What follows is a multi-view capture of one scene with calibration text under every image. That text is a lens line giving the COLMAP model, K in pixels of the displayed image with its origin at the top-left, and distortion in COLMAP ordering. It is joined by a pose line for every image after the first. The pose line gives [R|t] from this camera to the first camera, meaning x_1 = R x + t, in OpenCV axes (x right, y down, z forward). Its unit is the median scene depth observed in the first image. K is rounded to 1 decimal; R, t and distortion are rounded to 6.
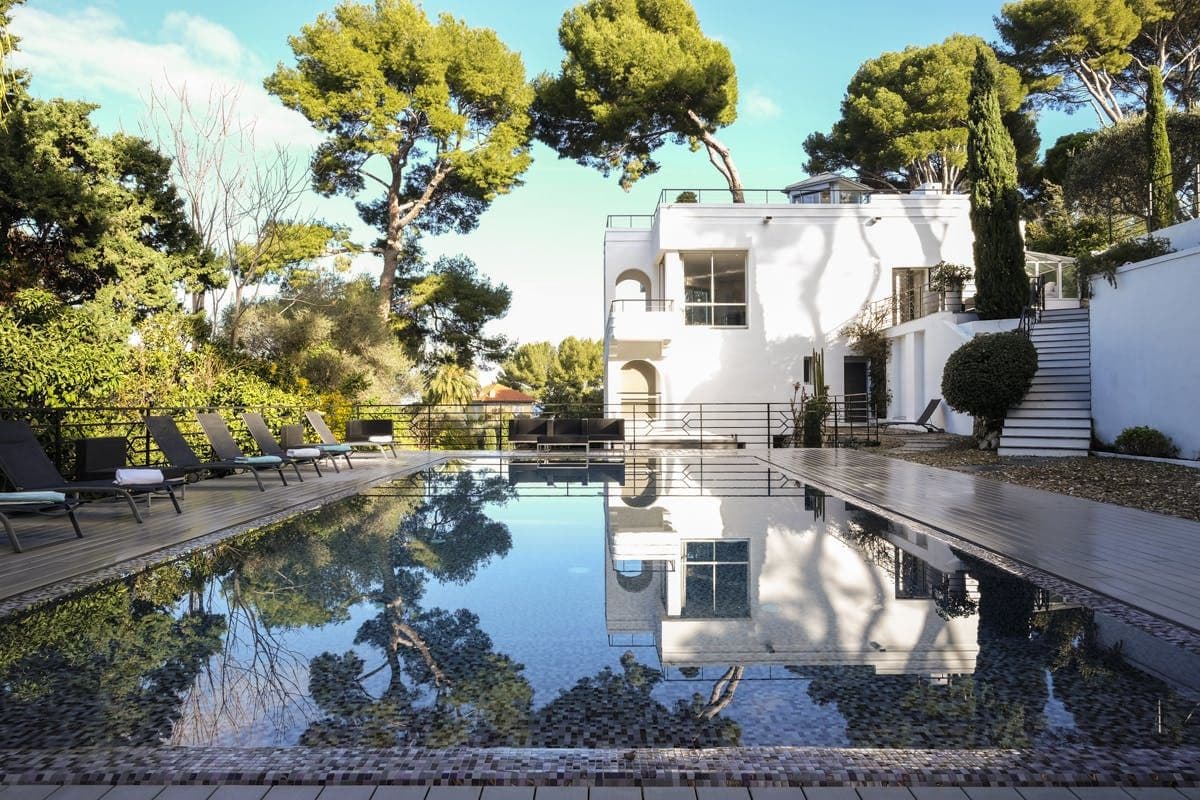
lens RADIAL K [[748.2, 0, 597.8], [0, 748.2, 399.2], [0, 0, 1]] dist [-0.012005, 0.009814]
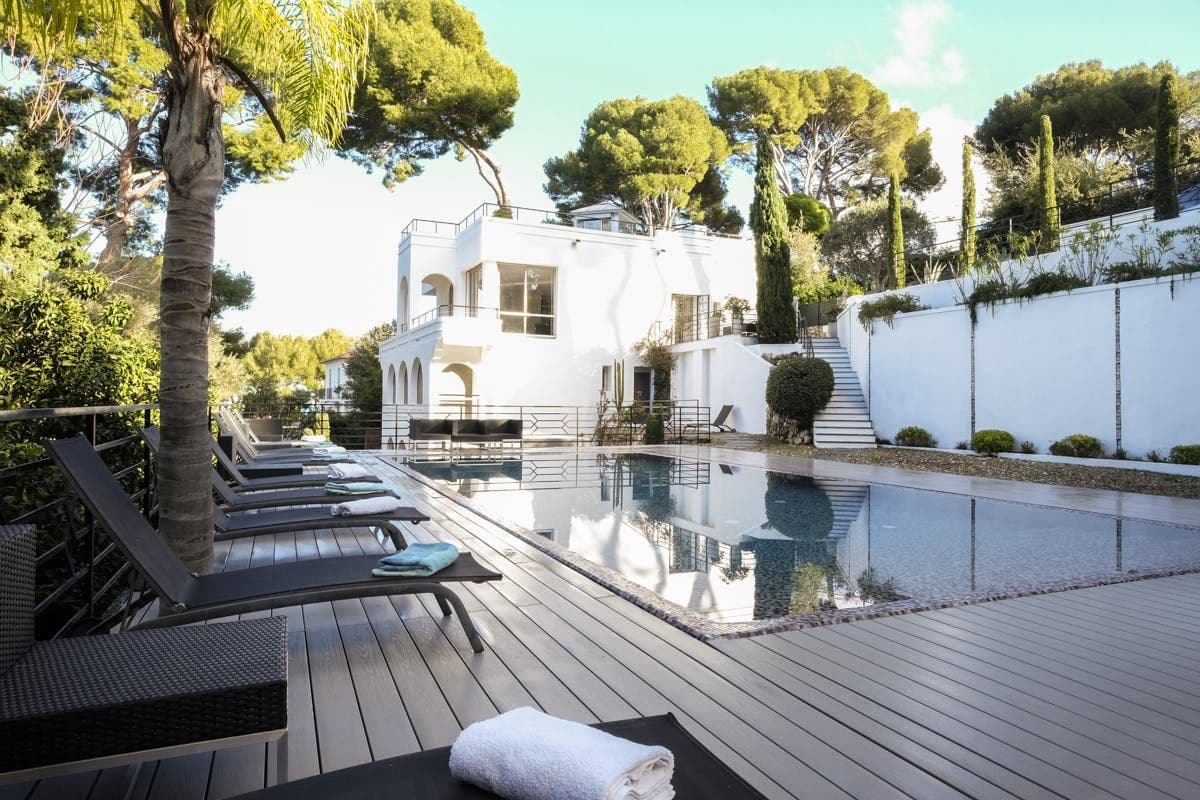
lens RADIAL K [[748.2, 0, 597.8], [0, 748.2, 401.4], [0, 0, 1]] dist [-0.012005, 0.009814]
pose [[0.908402, 0.016005, 0.417791, -0.158934], [-0.015876, 0.999867, -0.003785, 0.001133], [-0.417796, -0.003195, 0.908535, -0.022409]]
